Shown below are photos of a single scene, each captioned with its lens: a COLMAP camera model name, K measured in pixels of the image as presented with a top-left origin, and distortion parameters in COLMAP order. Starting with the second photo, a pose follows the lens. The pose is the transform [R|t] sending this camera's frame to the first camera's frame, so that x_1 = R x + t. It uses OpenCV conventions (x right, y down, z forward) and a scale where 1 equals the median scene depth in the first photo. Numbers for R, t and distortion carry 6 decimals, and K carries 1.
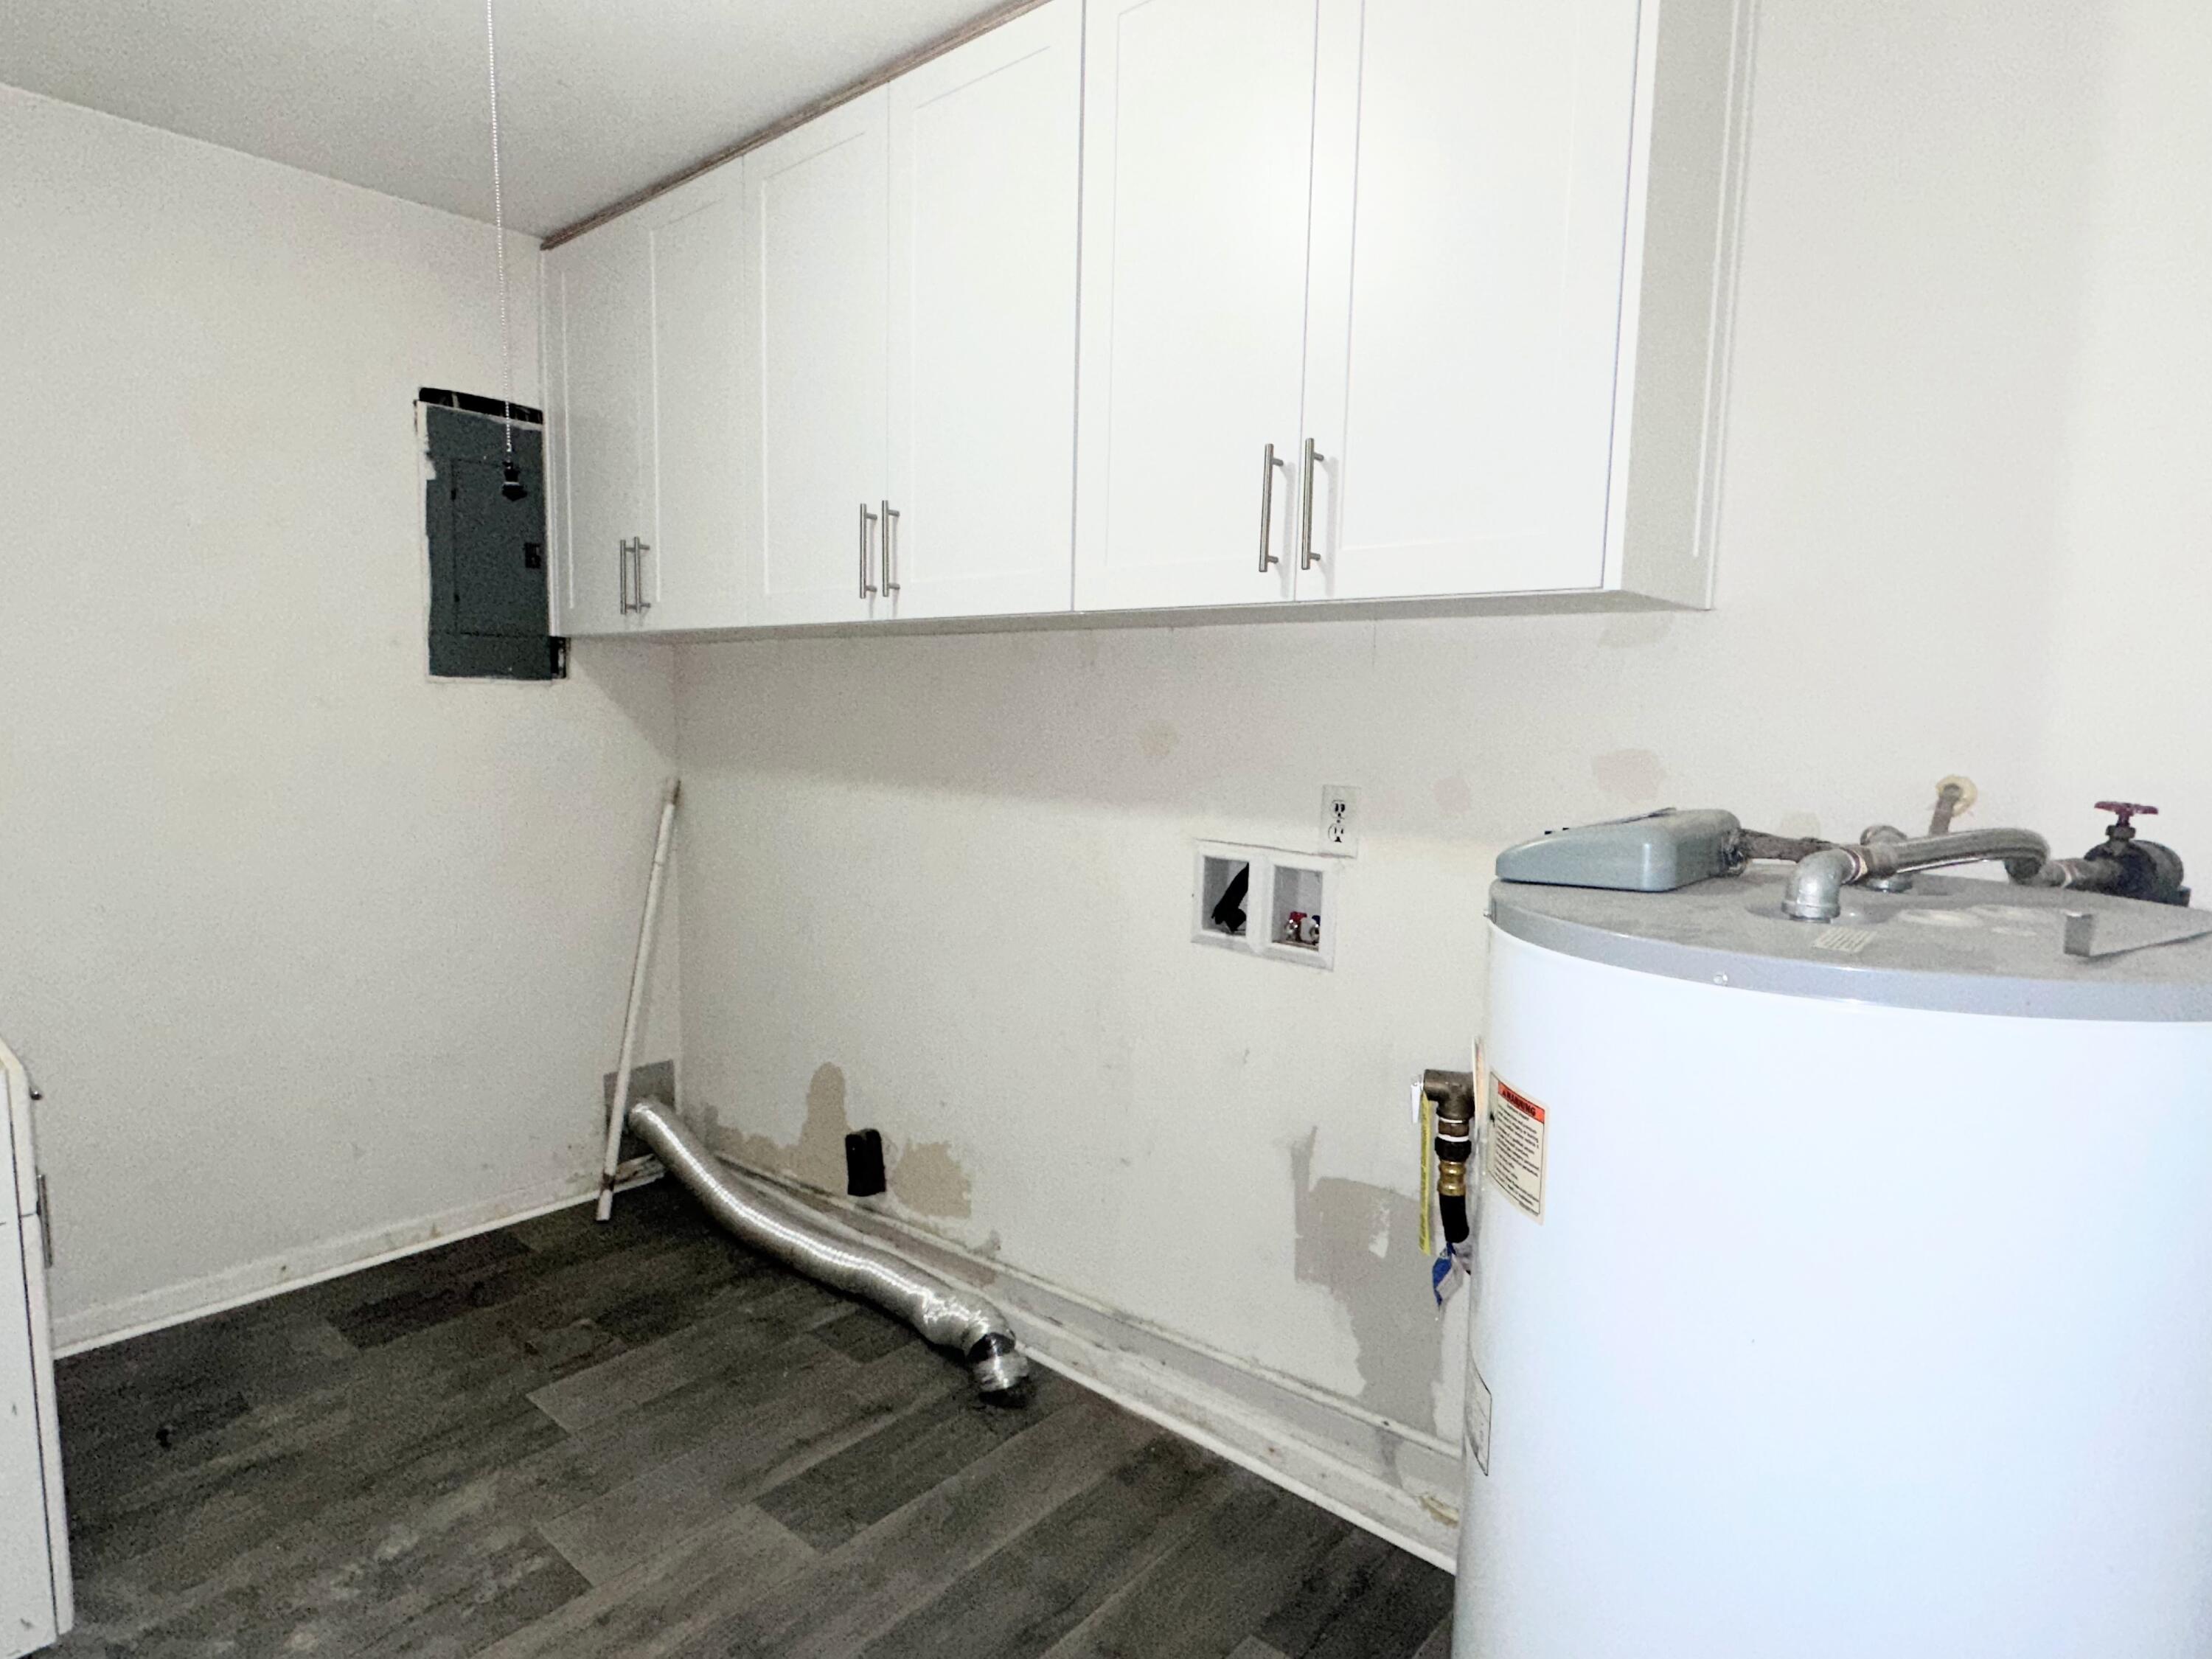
lens RADIAL K [[1242.4, 0, 1101.7], [0, 1242.4, 828.7], [0, 0, 1]] dist [0.000842, 0.000056]
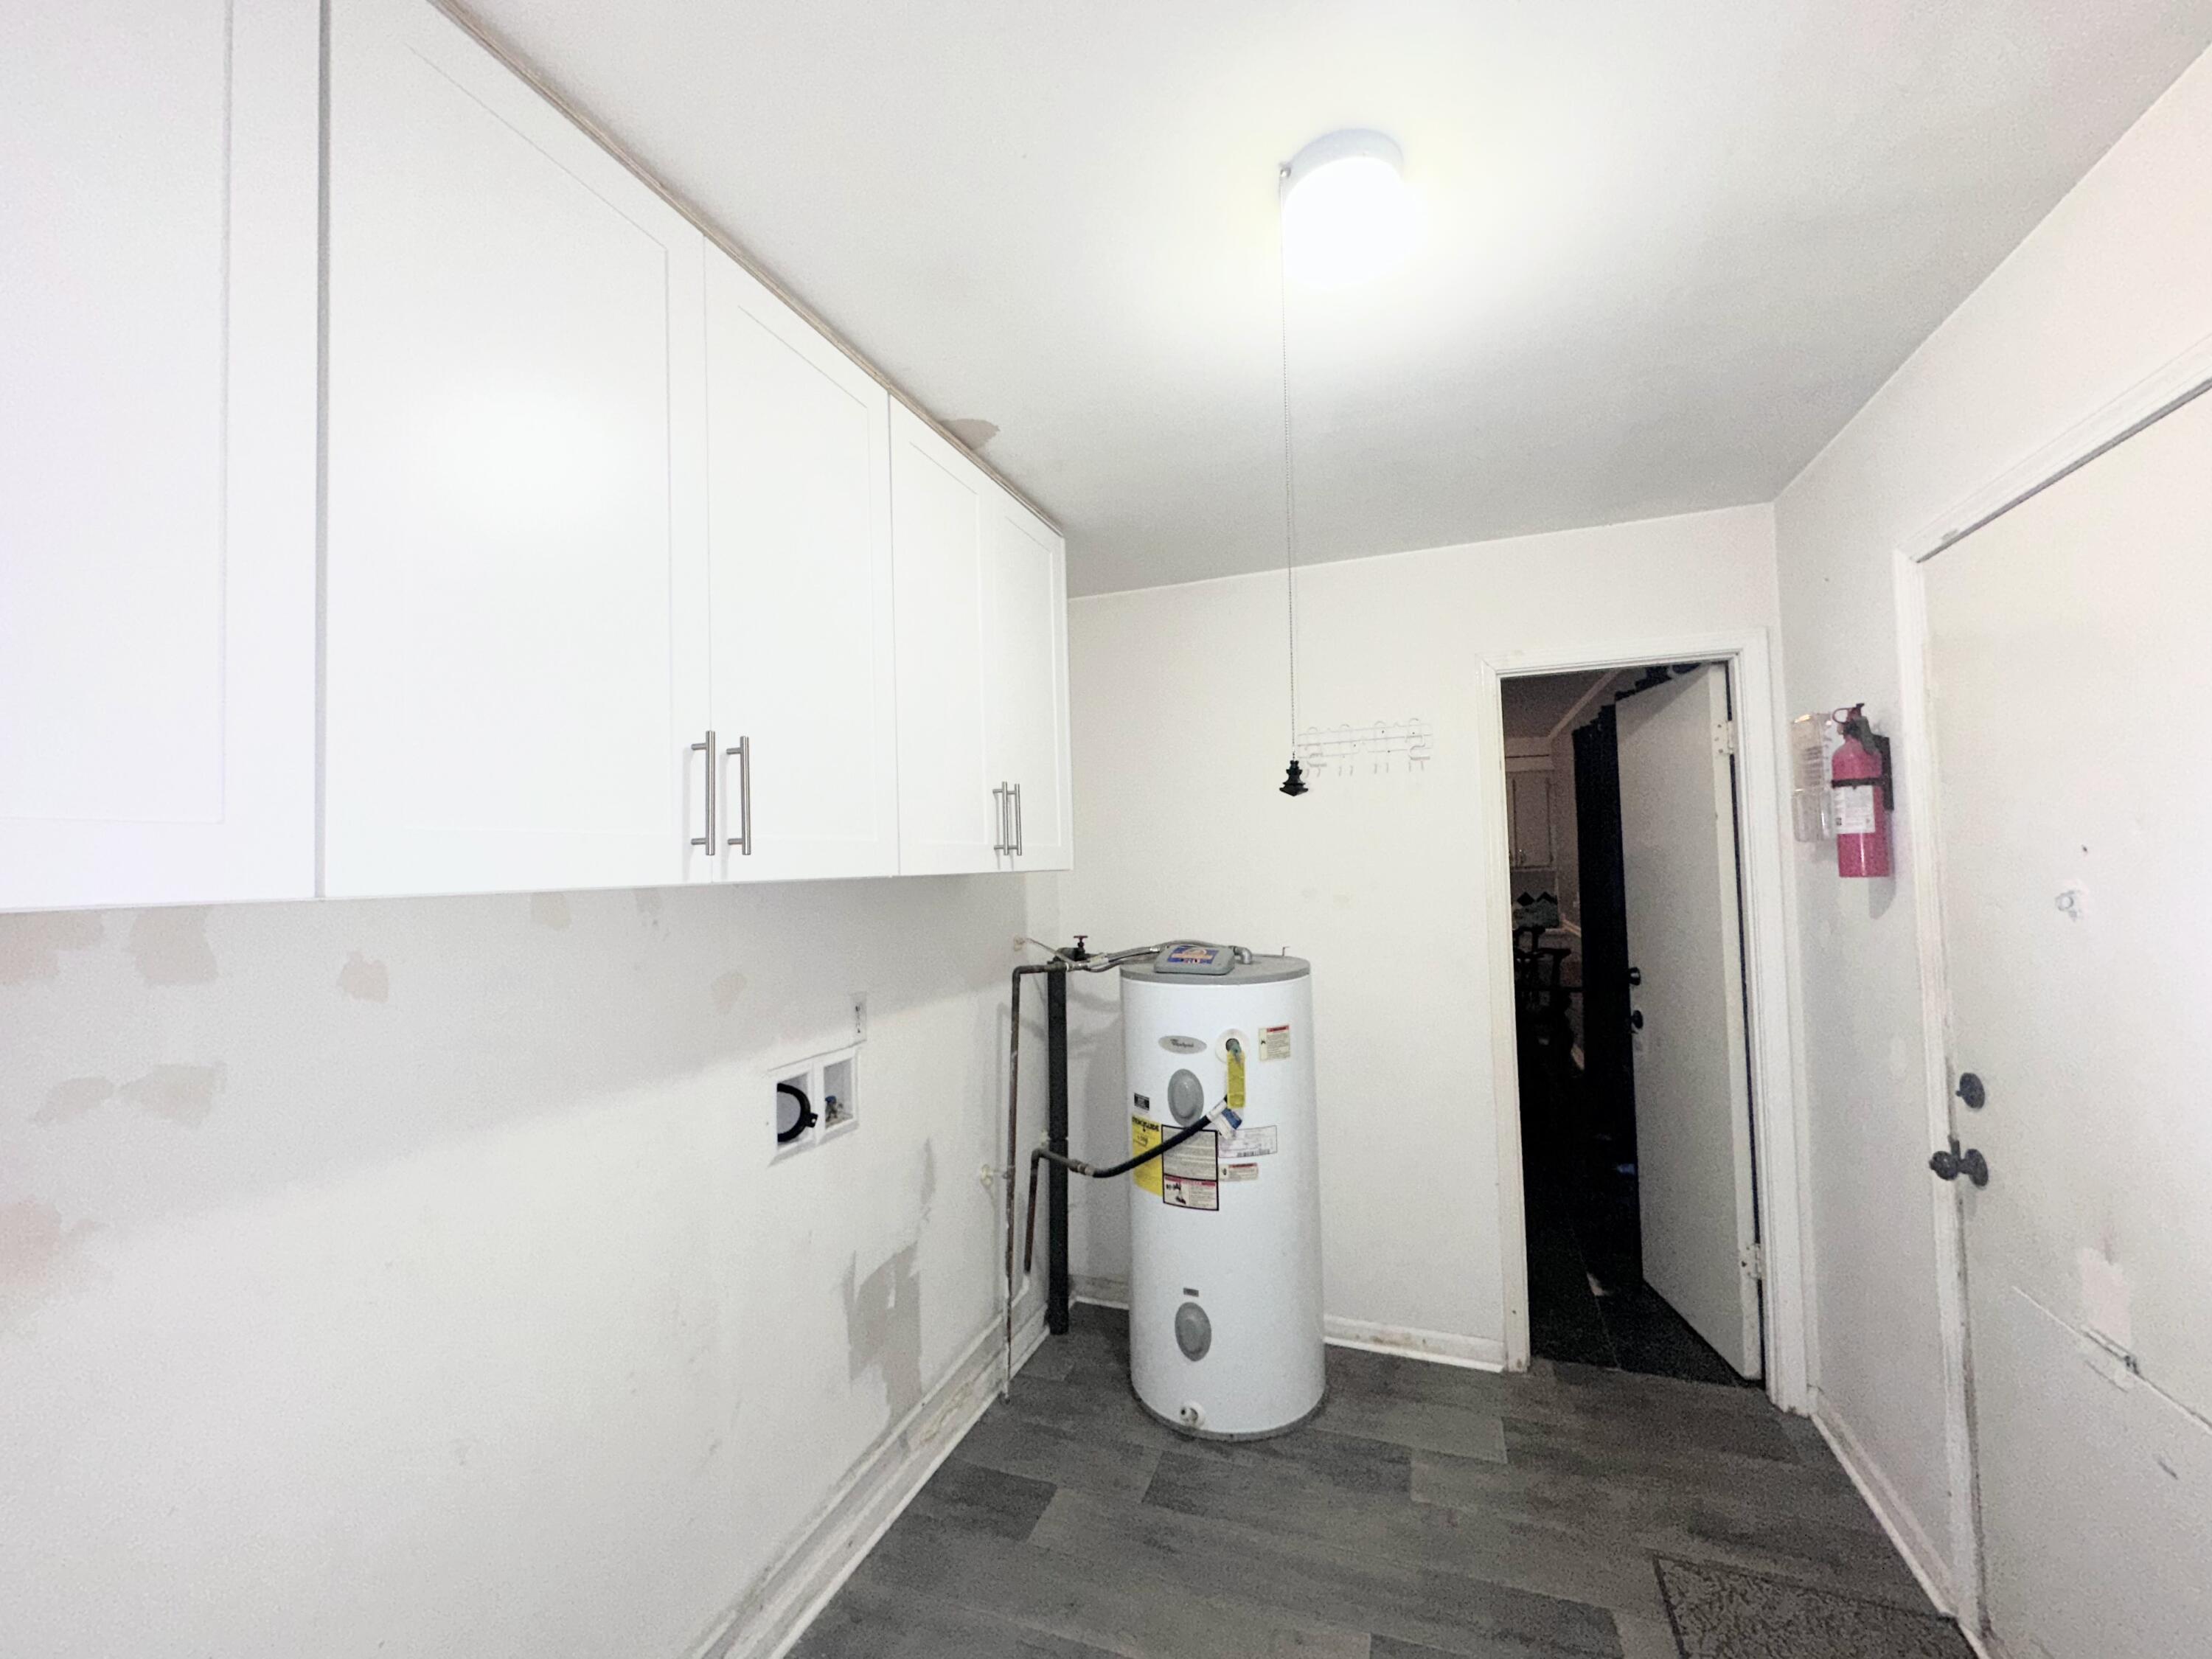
lens RADIAL K [[883.7, 0, 1103.9], [0, 883.7, 832.3], [0, 0, 1]] dist [0.000506, 0.000025]
pose [[-0.353659, 0.022769, 0.935097, -0.811872], [0.116966, 0.992933, 0.020060, -0.193387], [-0.928033, 0.116468, -0.353823, 1.024400]]
